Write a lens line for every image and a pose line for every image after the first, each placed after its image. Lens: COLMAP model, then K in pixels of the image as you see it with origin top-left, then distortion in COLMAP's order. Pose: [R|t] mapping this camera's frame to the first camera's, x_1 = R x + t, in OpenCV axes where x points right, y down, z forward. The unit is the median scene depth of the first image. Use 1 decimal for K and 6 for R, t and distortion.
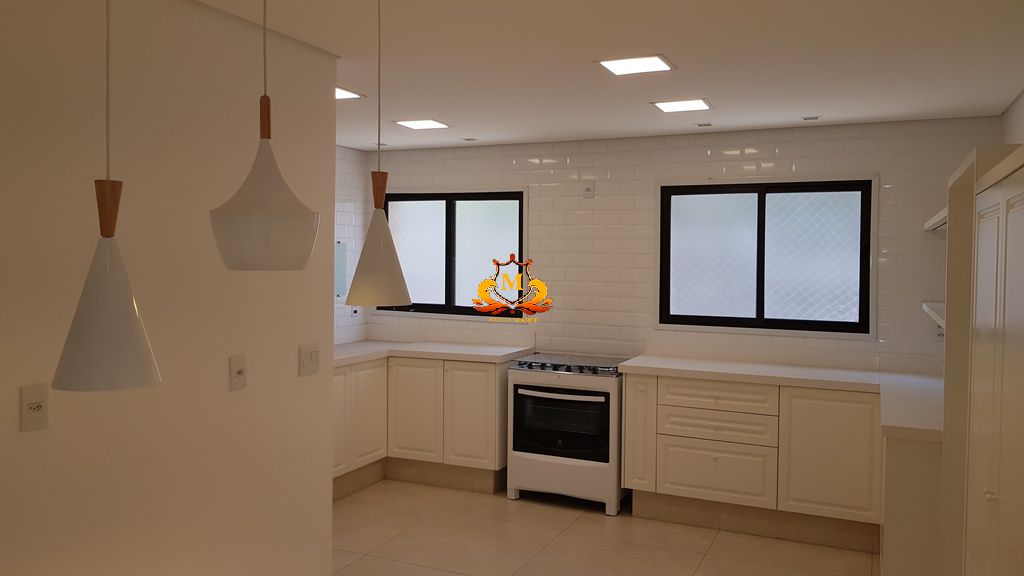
lens RADIAL K [[809.3, 0, 484.5], [0, 809.3, 269.3], [0, 0, 1]] dist [0.064885, -0.068586]
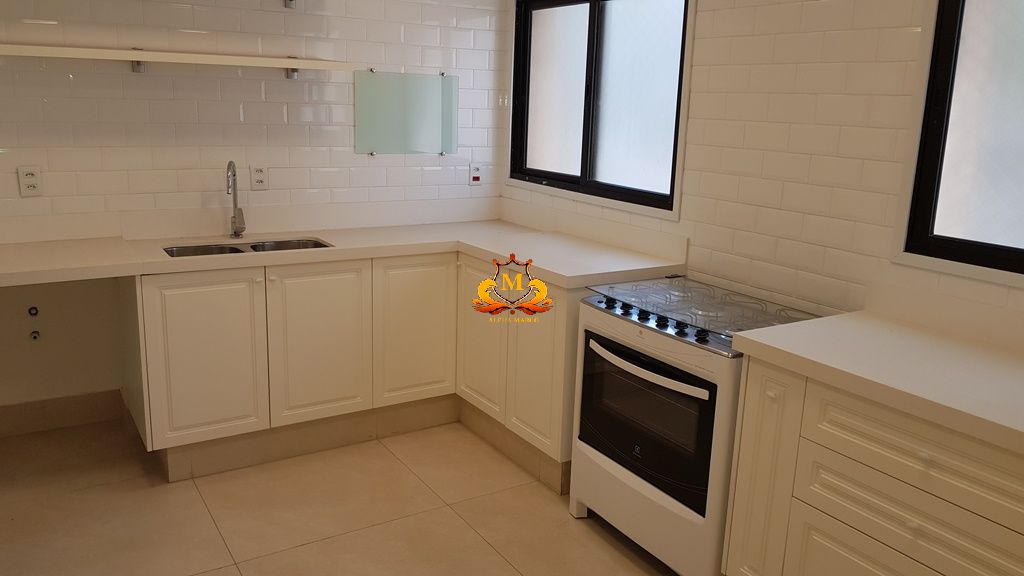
lens RADIAL K [[809.3, 0, 466.3], [0, 809.3, 281.3], [0, 0, 1]] dist [0.064885, -0.068586]
pose [[0.836022, 0.136690, -0.531397, 0.275890], [-0.031844, 0.978928, 0.201709, -0.001880], [0.547770, -0.151711, 0.822758, 0.523037]]
